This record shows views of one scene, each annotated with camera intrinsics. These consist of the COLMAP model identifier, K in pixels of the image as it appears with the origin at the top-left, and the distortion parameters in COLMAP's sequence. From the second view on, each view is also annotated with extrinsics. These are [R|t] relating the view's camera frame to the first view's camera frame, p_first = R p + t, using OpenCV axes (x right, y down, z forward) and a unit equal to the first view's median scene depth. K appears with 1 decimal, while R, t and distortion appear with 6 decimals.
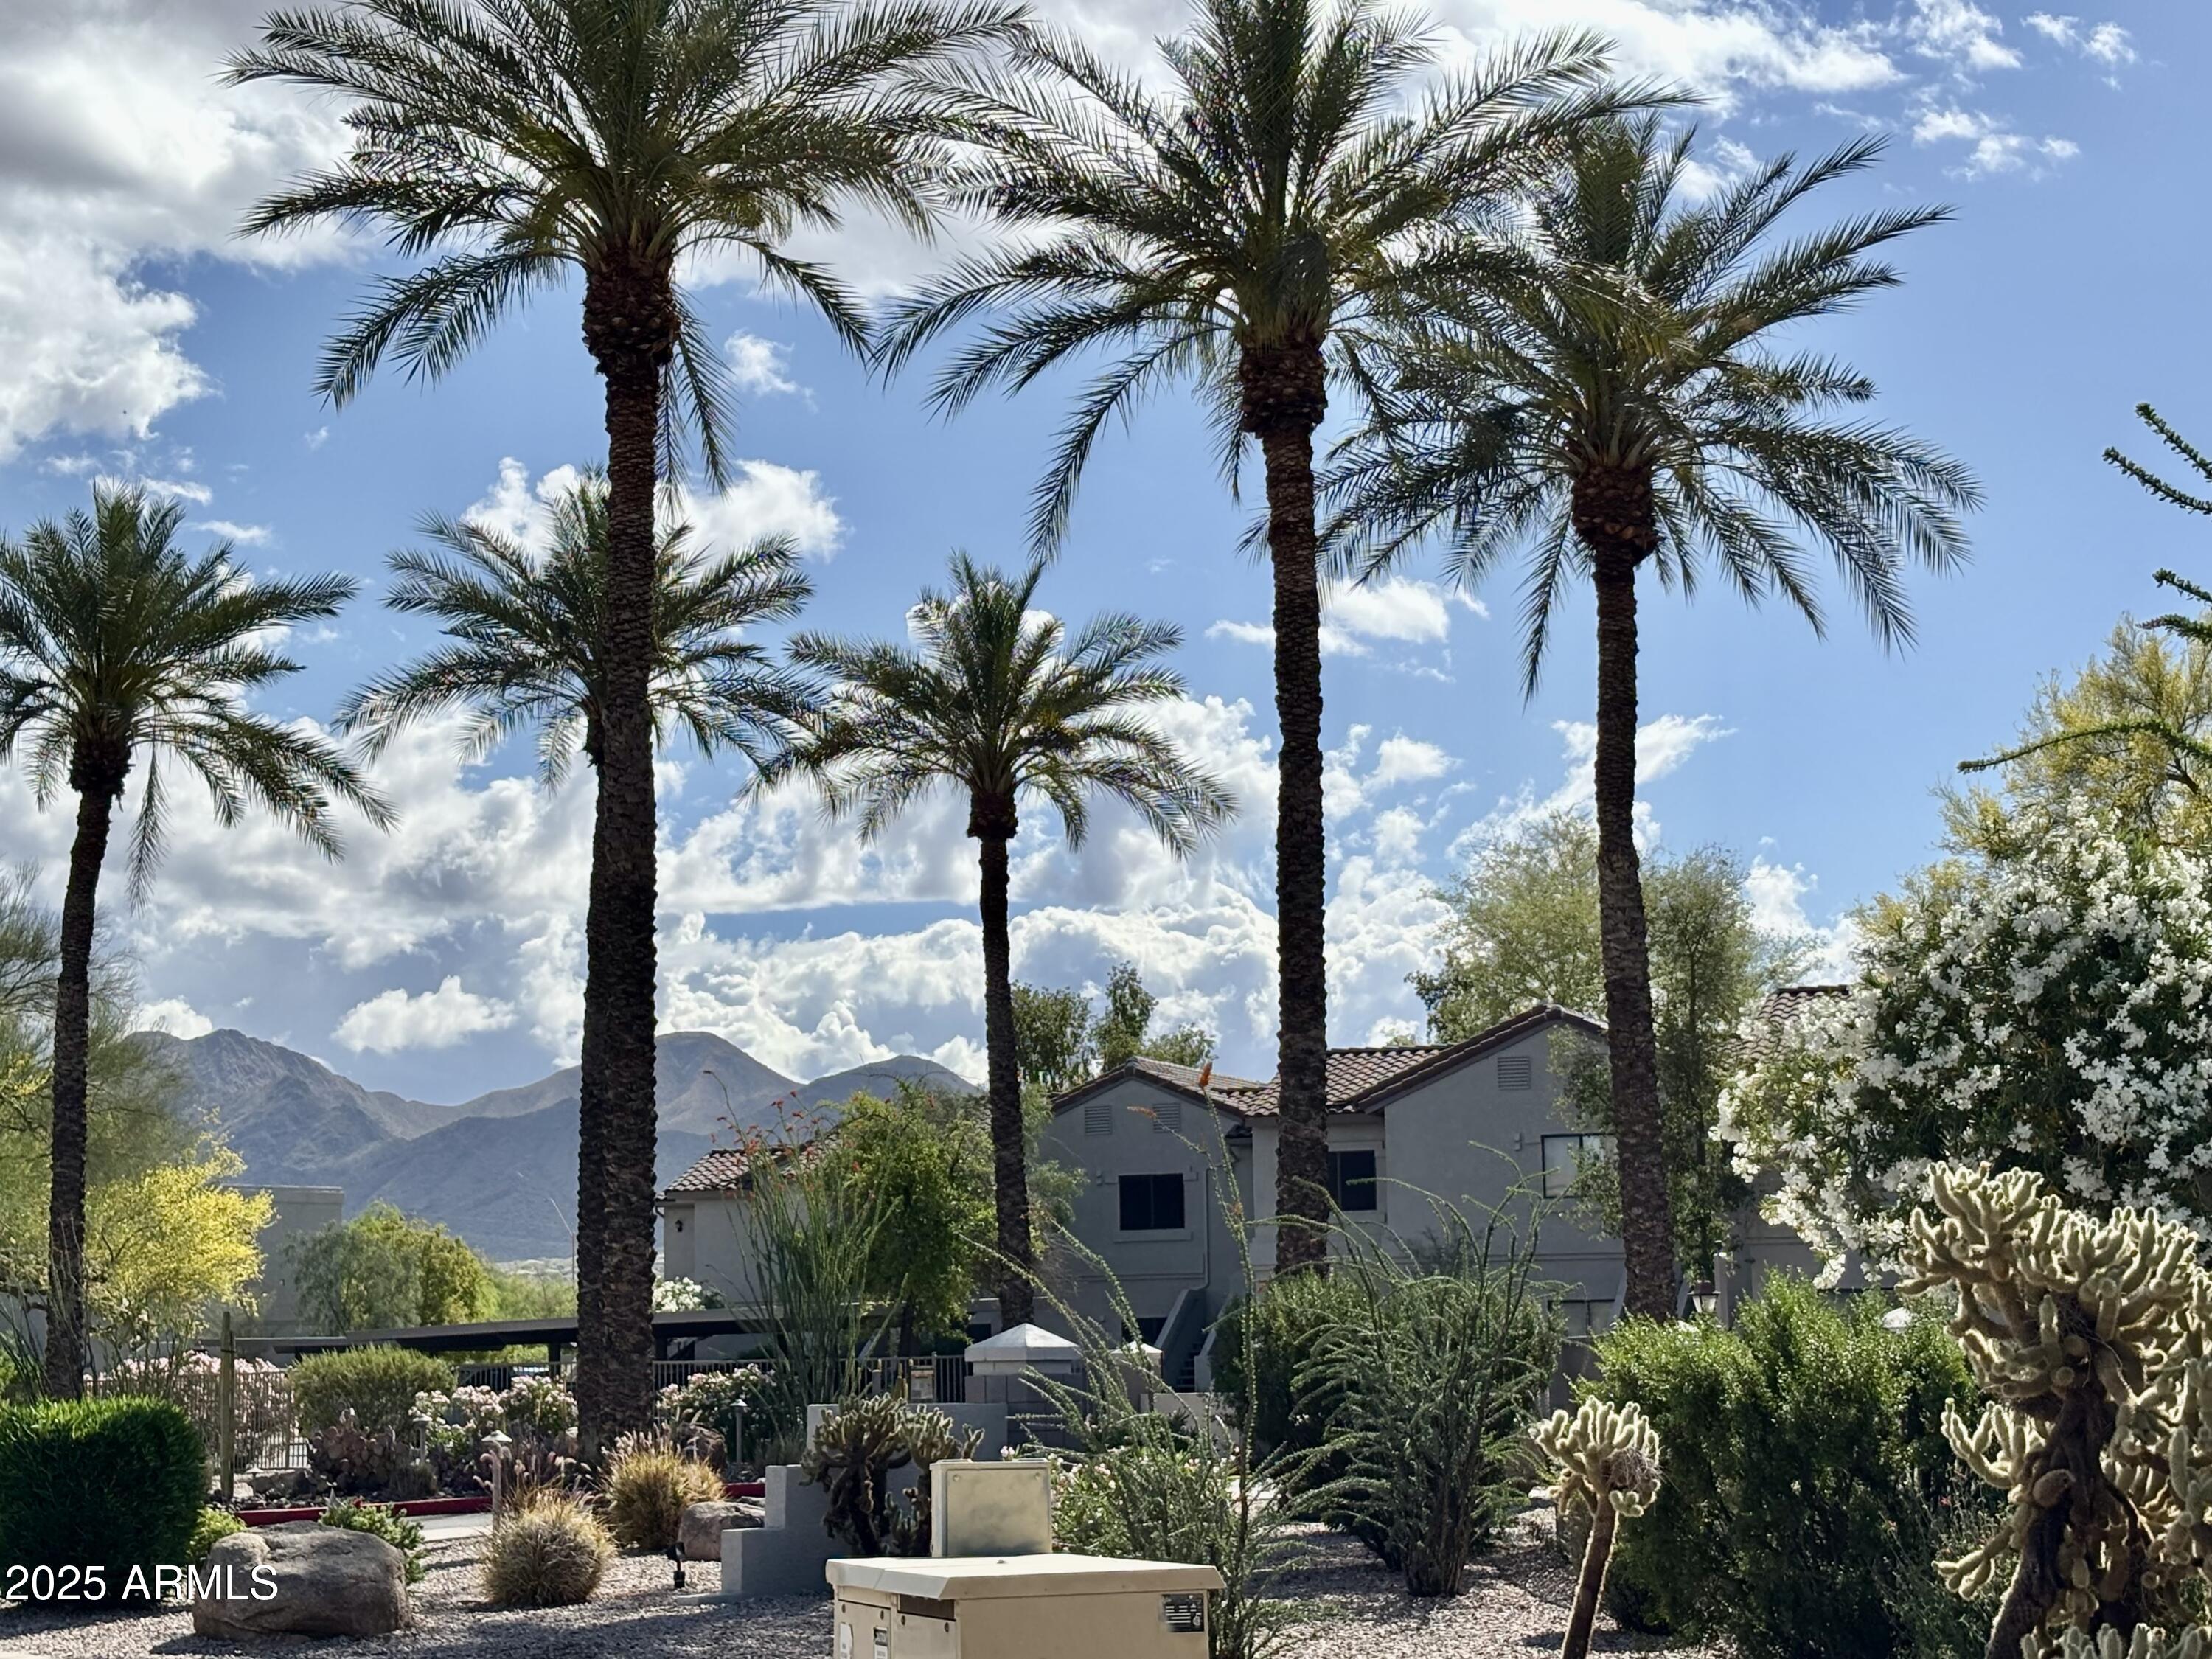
lens RADIAL K [[3928.0, 0, 1106.0], [0, 3928.0, 829.5], [0, 0, 1]] dist [0.222421, -0.021509]
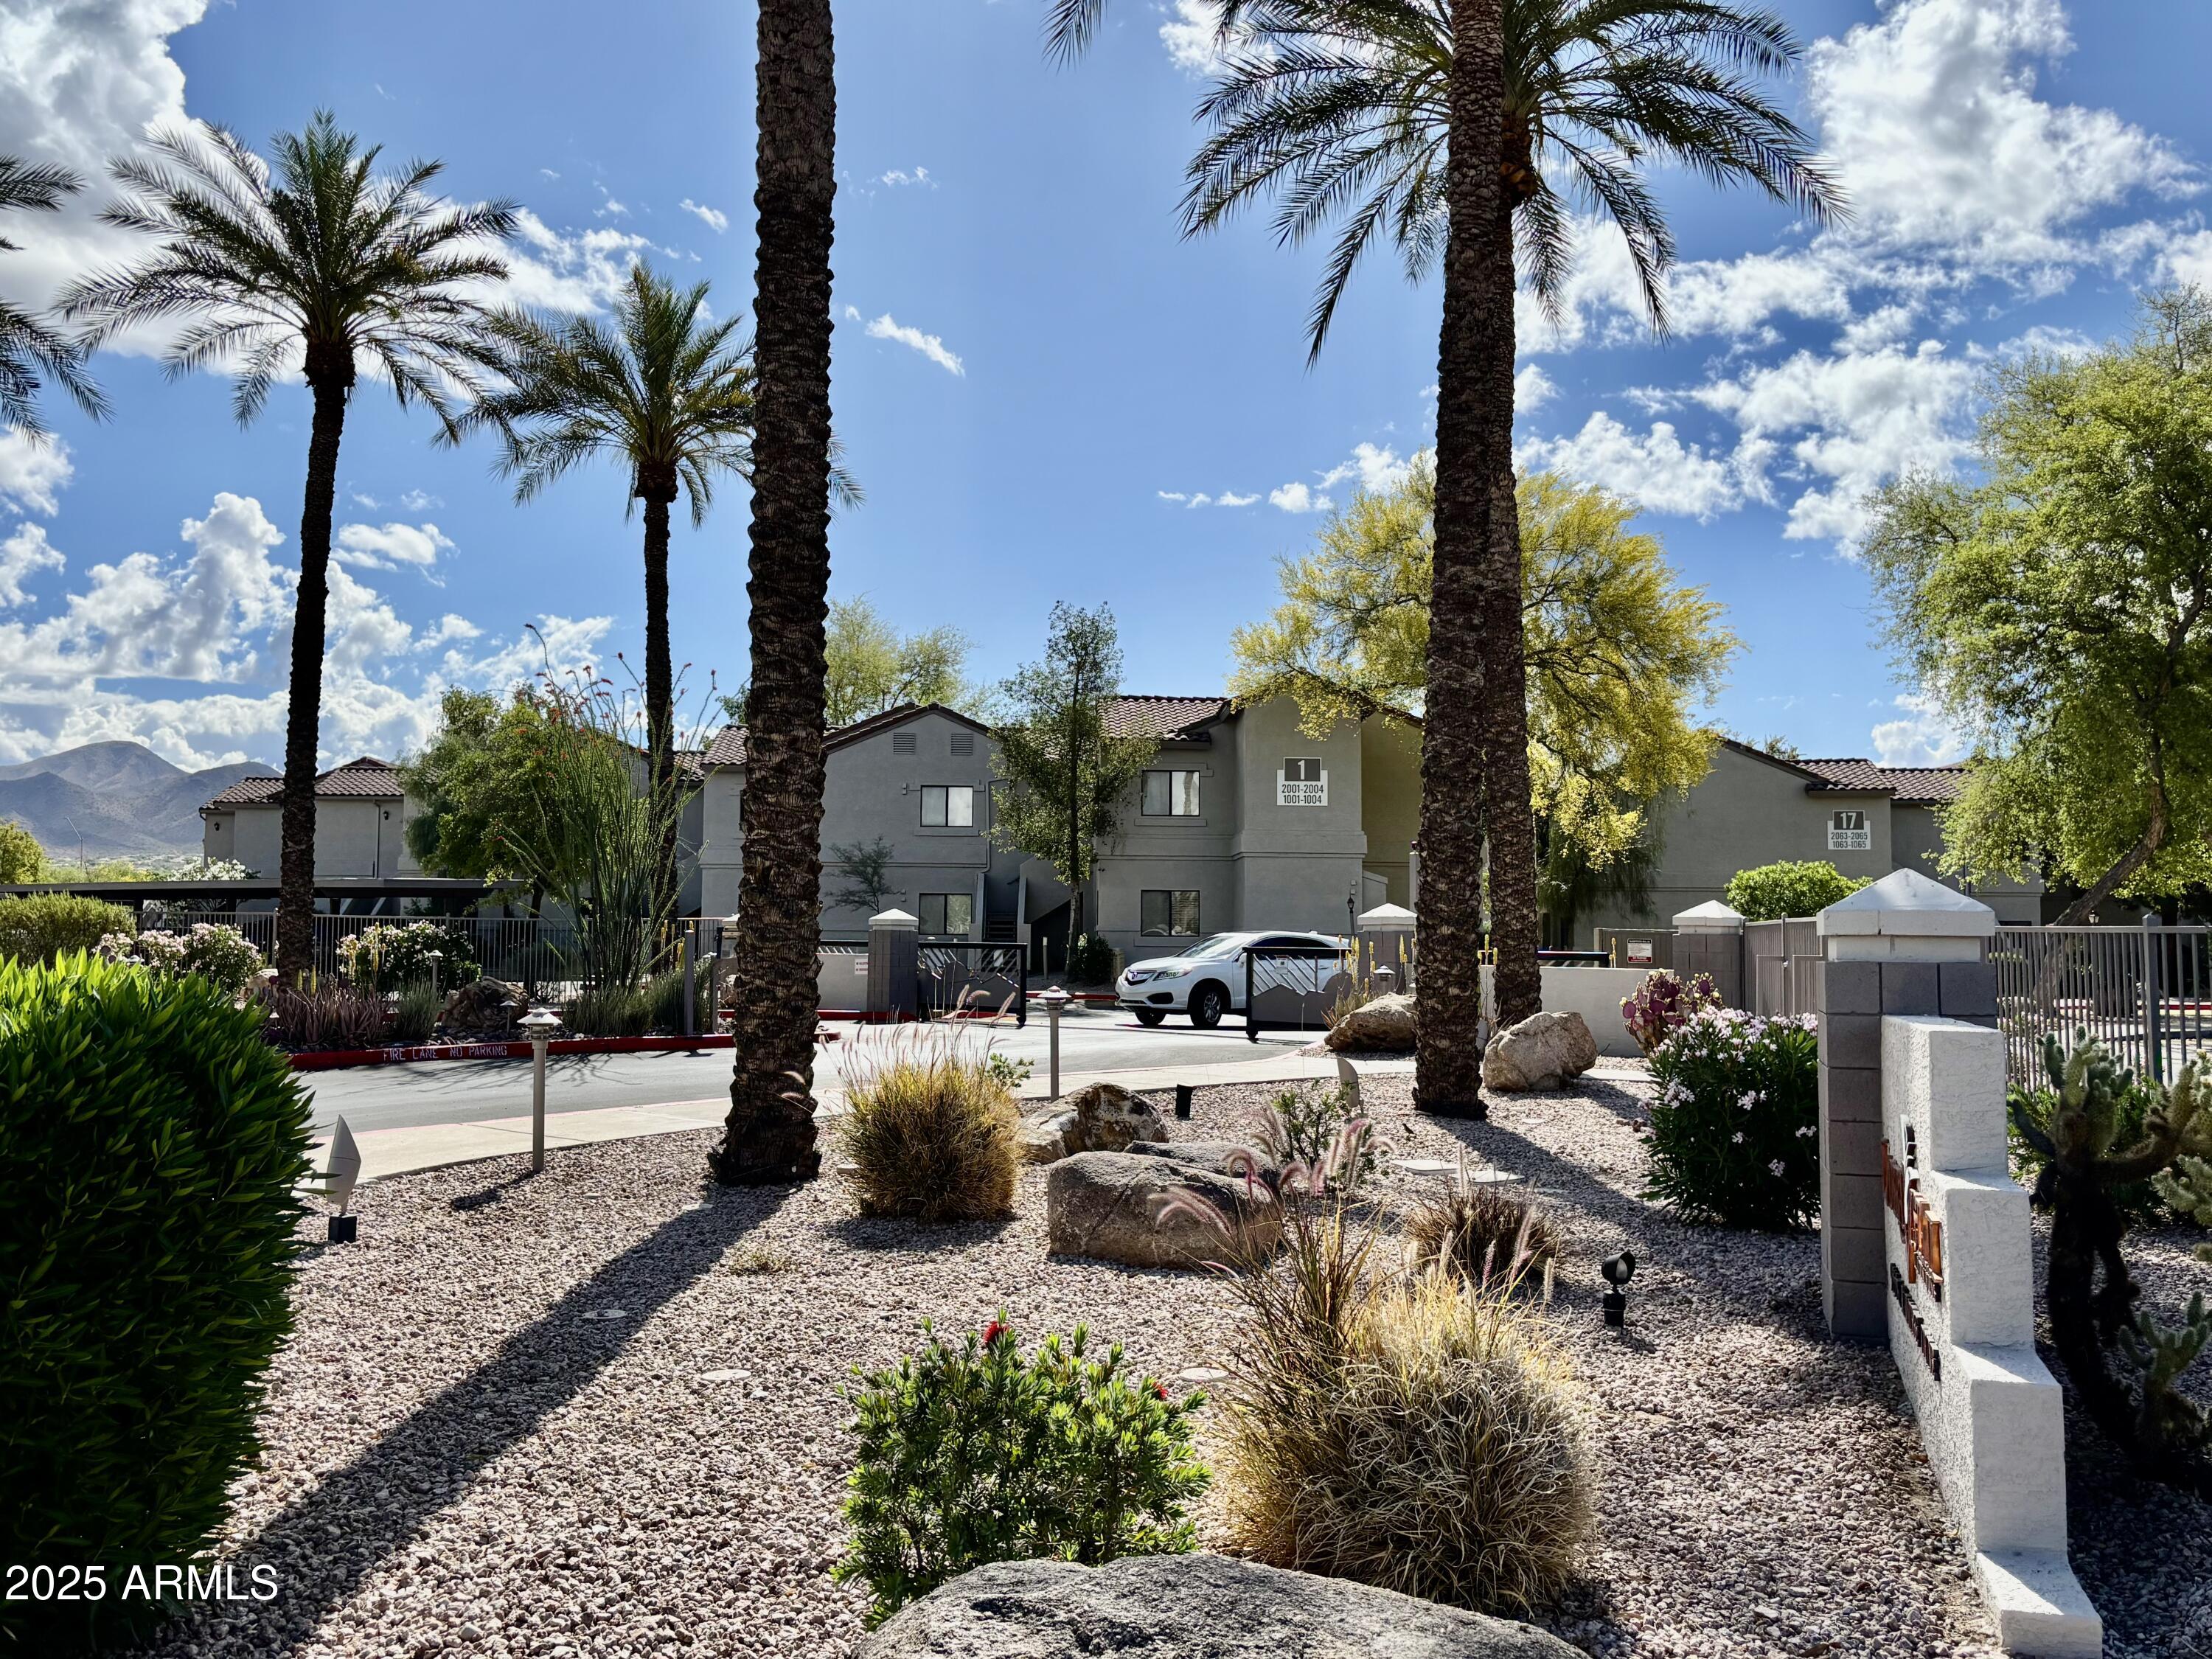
lens RADIAL K [[1829.8, 0, 1106.0], [0, 1829.8, 829.5], [0, 0, 1]] dist [0.020647, -0.001980]
pose [[0.924877, 0.046504, 0.377411, -0.108865], [-0.076147, 0.995041, 0.063996, 0.056461], [-0.372564, -0.087927, 0.923832, 0.409792]]
